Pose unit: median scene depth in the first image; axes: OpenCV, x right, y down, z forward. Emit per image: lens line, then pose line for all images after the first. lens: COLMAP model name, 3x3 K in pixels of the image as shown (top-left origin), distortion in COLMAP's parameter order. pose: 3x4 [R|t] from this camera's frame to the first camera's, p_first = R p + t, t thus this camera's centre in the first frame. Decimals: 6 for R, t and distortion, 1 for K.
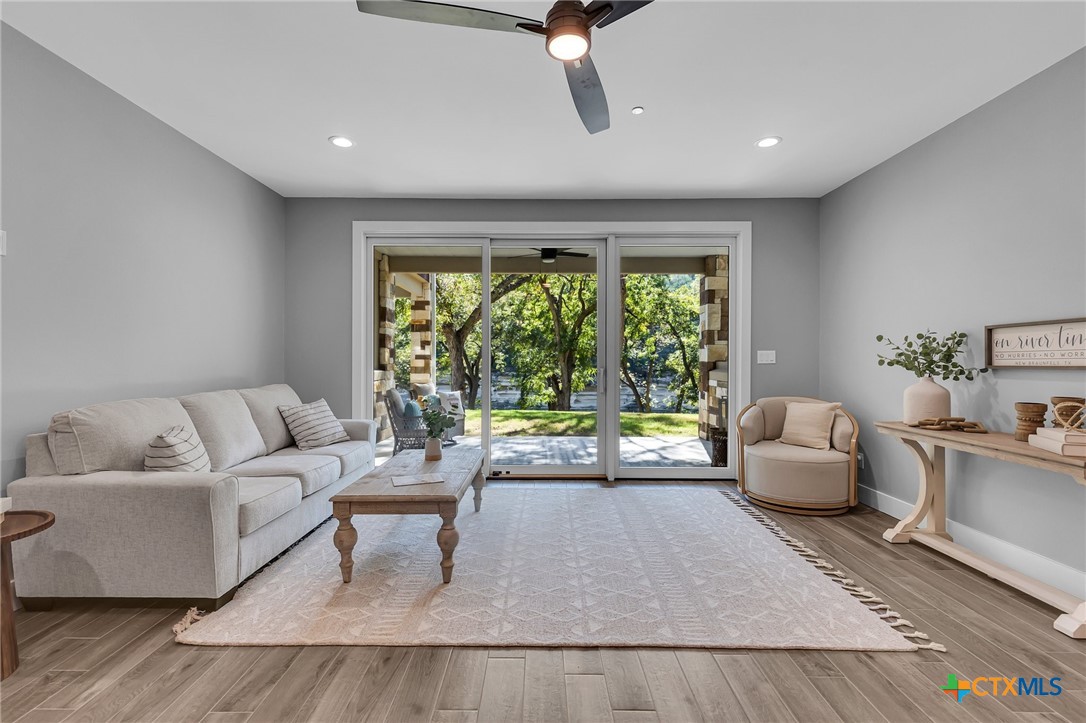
lens RADIAL K [[489.8, 0, 534.7], [0, 489.8, 359.8], [0, 0, 1]] dist [0.002890, -0.000001]
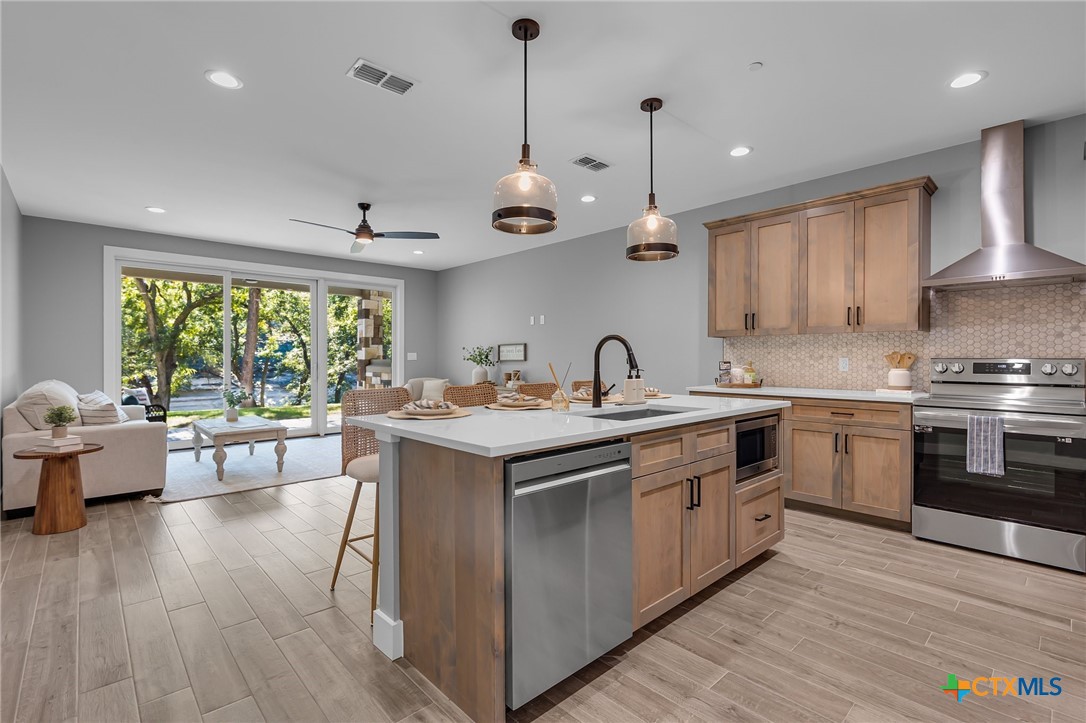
lens RADIAL K [[489.8, 0, 533.7], [0, 489.8, 358.6], [0, 0, 1]] dist [0.002890, -0.000001]
pose [[0.732637, -0.004392, 0.680605, -0.585930], [0.003512, 0.999990, 0.002672, -0.001371], [-0.680610, 0.000433, 0.732646, -0.856868]]
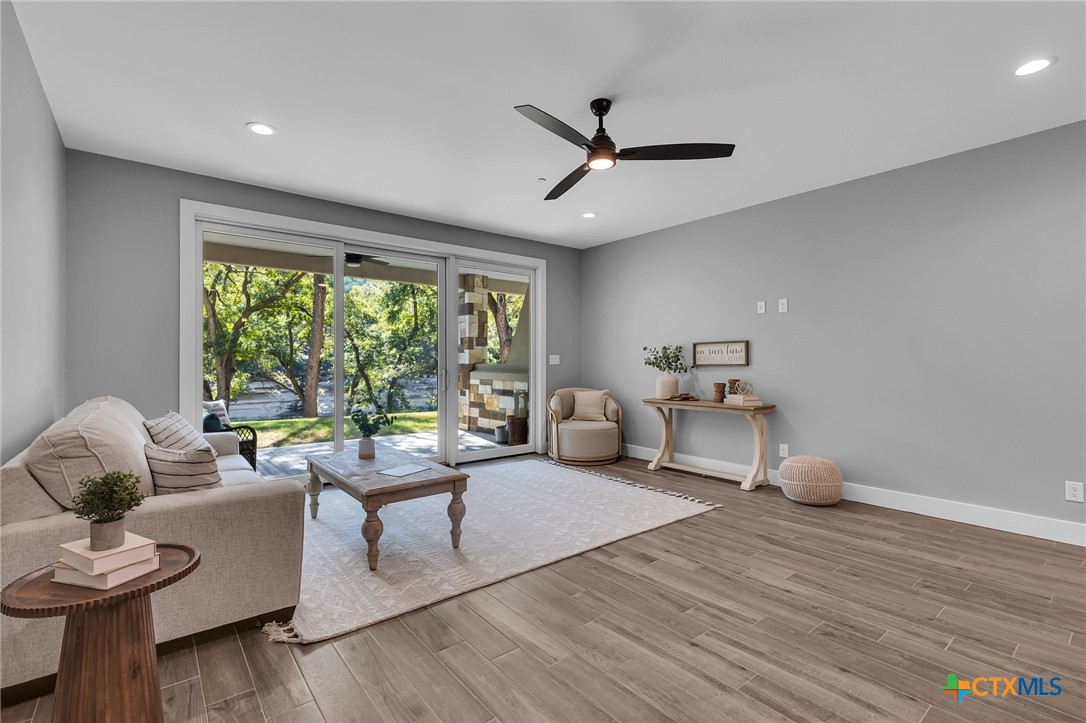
lens RADIAL K [[489.8, 0, 540.9], [0, 489.8, 359.0], [0, 0, 1]] dist [0.002890, -0.000001]
pose [[0.775021, -0.000576, 0.631936, -0.590438], [0.005094, 0.999973, -0.005335, -0.001261], [-0.631915, 0.007353, 0.775002, -0.053072]]
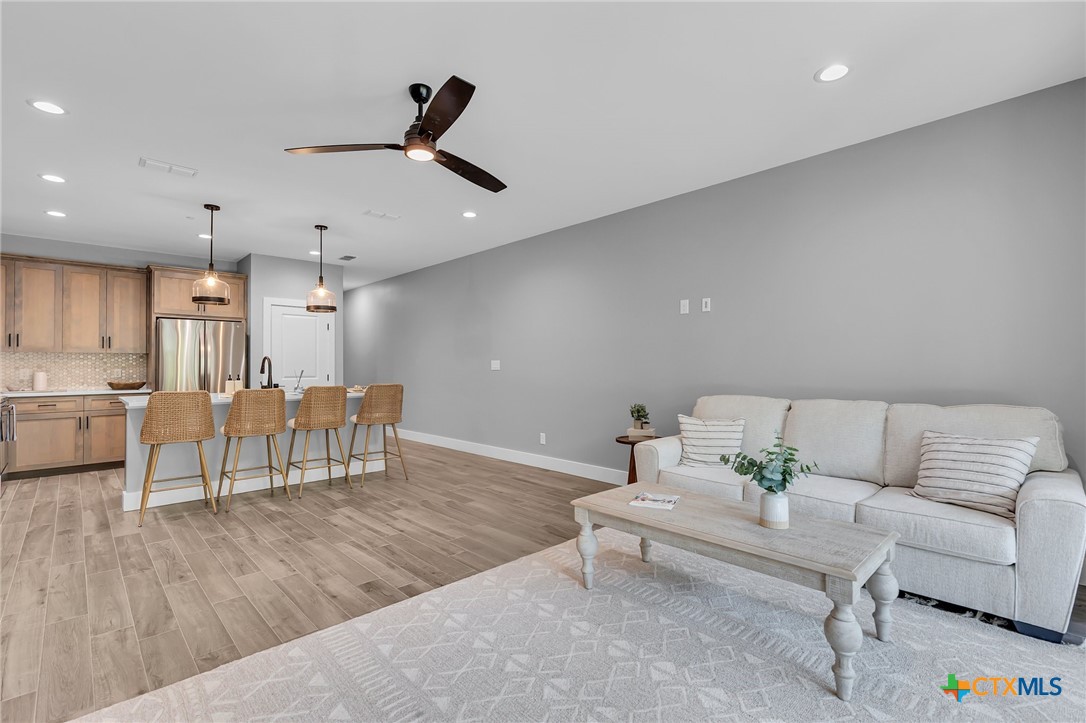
lens RADIAL K [[489.8, 0, 542.9], [0, 489.8, 363.1], [0, 0, 1]] dist [0.002890, -0.000001]
pose [[-0.715763, -0.005307, -0.698323, 0.455316], [0.000096, 0.999970, -0.007698, -0.003699], [0.698343, -0.005577, -0.715742, 1.262399]]
